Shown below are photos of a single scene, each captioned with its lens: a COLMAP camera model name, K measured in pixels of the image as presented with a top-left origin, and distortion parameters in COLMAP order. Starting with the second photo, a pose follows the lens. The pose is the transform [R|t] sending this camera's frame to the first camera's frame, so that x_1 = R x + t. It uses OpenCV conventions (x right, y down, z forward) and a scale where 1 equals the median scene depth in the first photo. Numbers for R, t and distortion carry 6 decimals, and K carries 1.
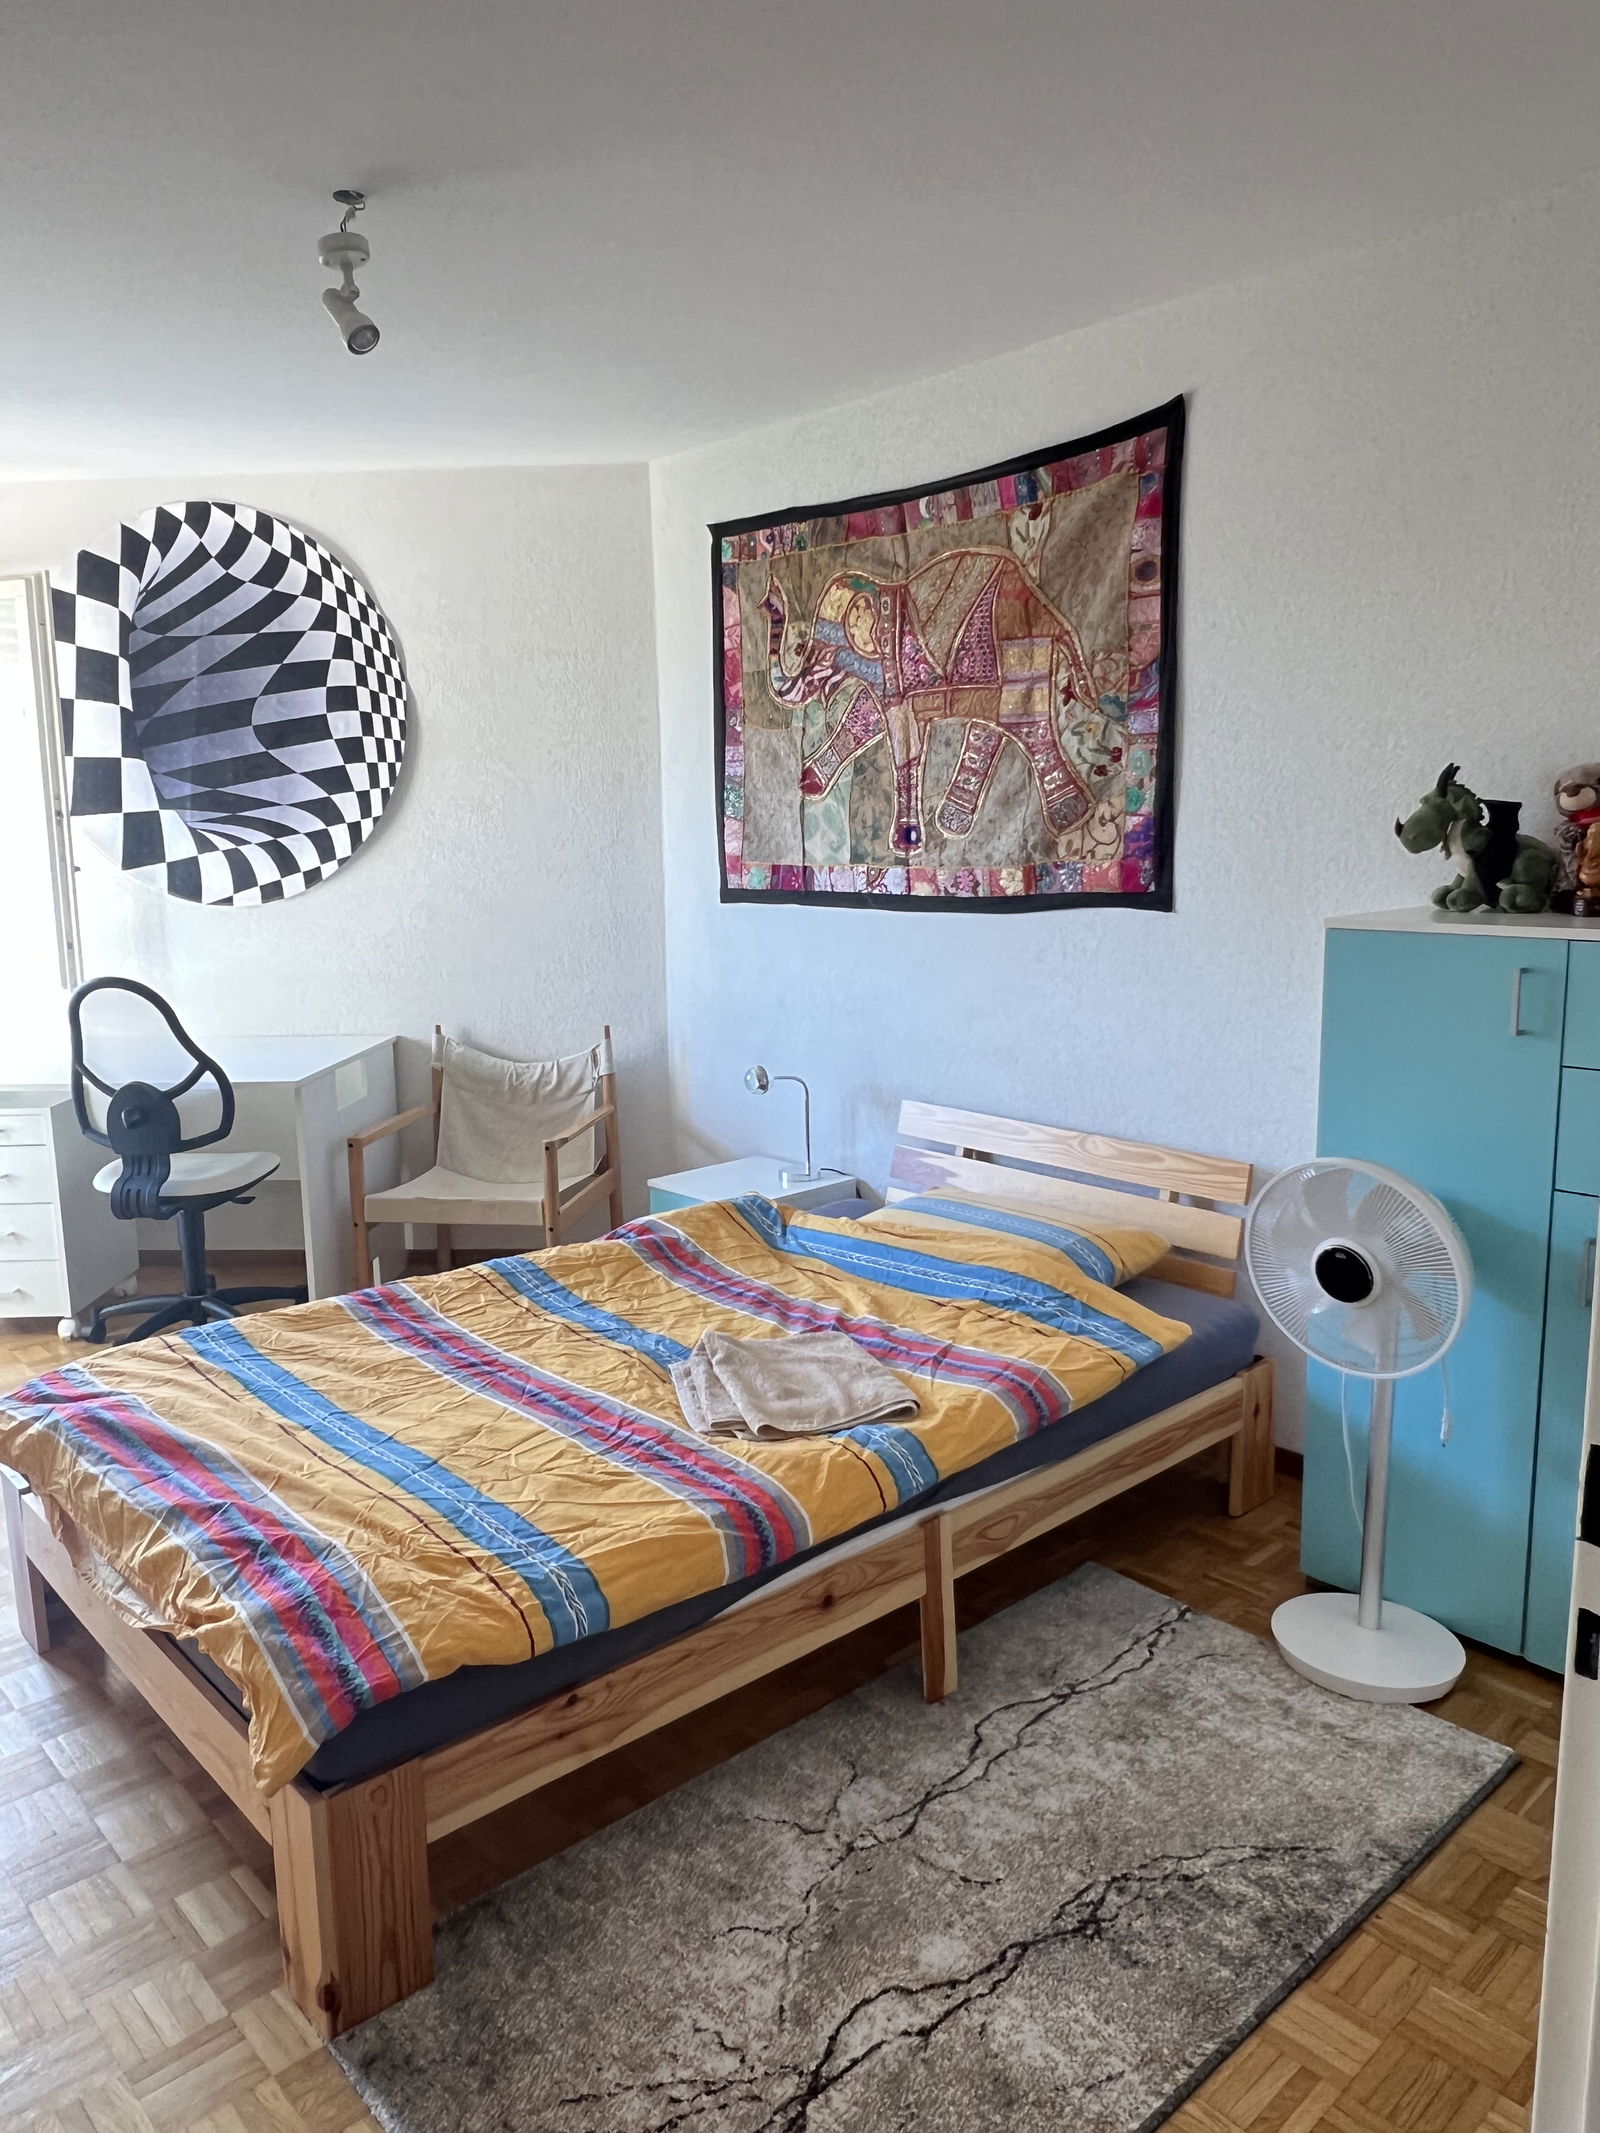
lens RADIAL K [[1473.4, 0, 798.2], [0, 1473.4, 1057.4], [0, 0, 1]] dist [0.002742, -0.005004]
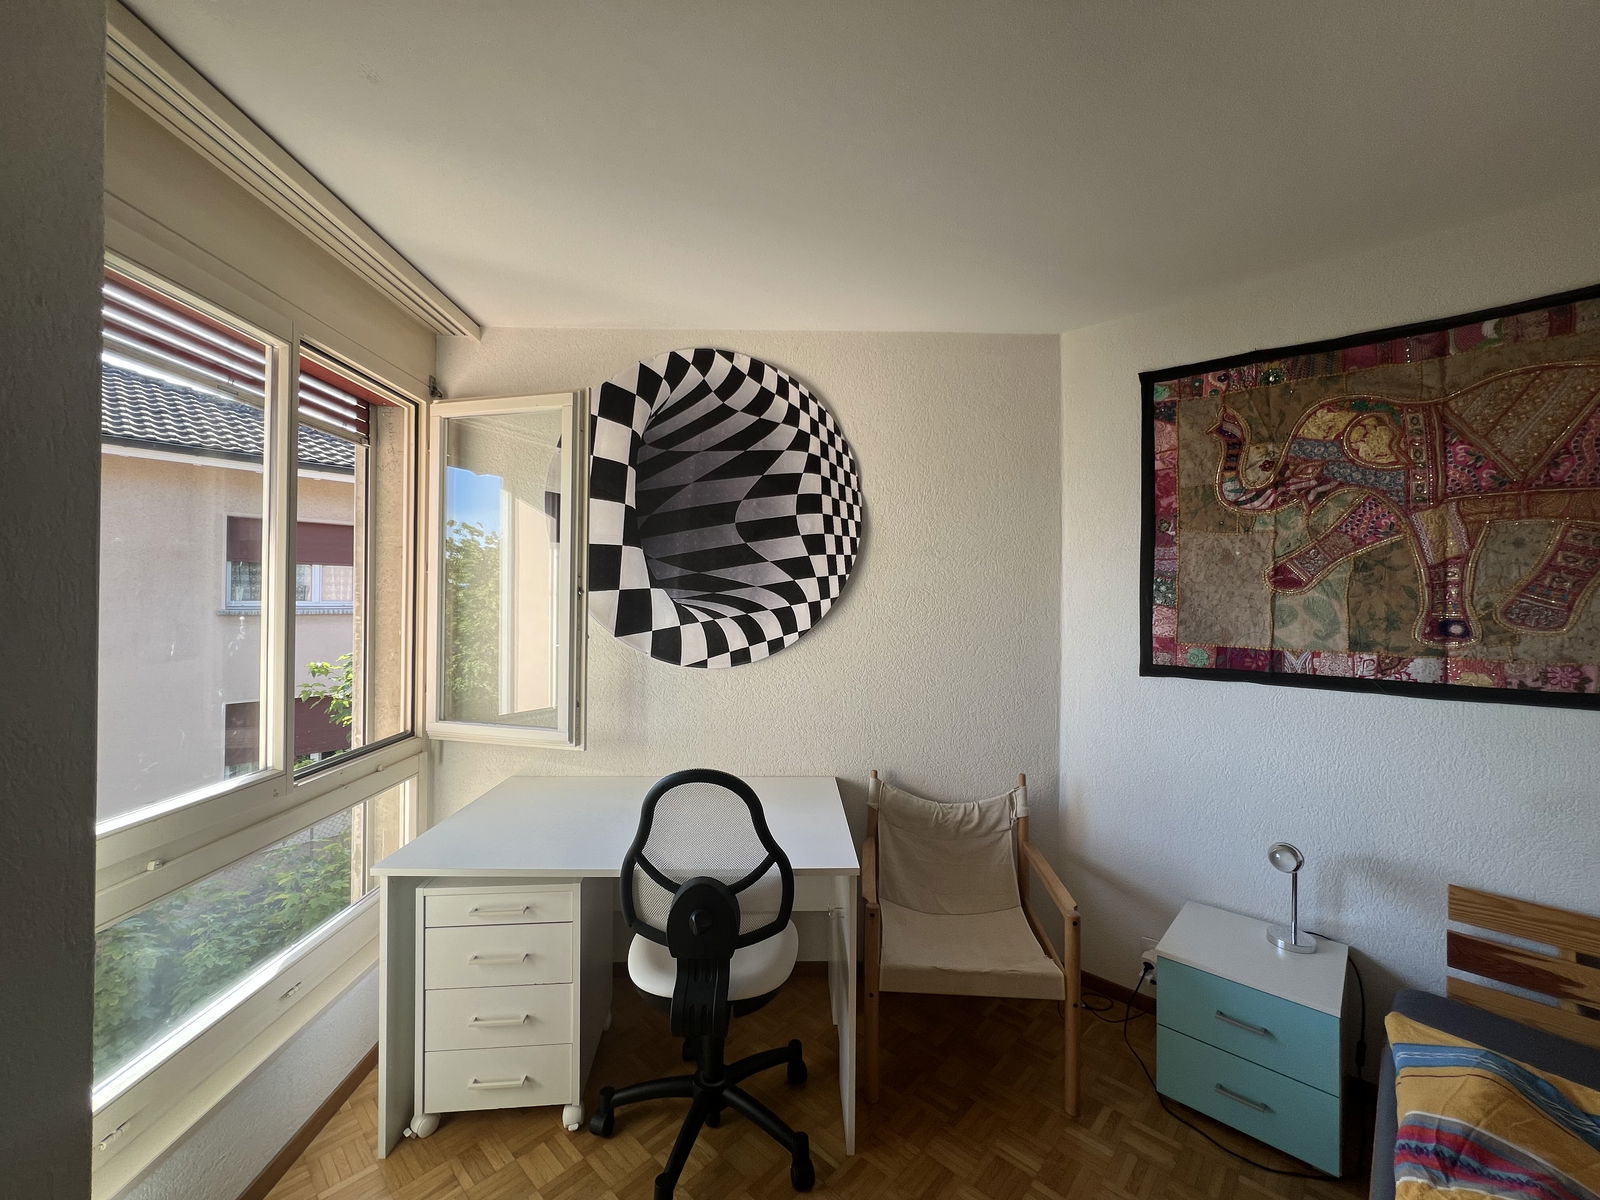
lens RADIAL K [[637.1, 0, 797.0], [0, 637.1, 595.8], [0, 0, 1]] dist [-0.002120, 0.001097]
pose [[0.997382, 0.022201, 0.068824, -0.498157], [-0.010702, 0.986545, -0.163142, -0.110326], [-0.071520, 0.161978, 0.984199, 0.677657]]
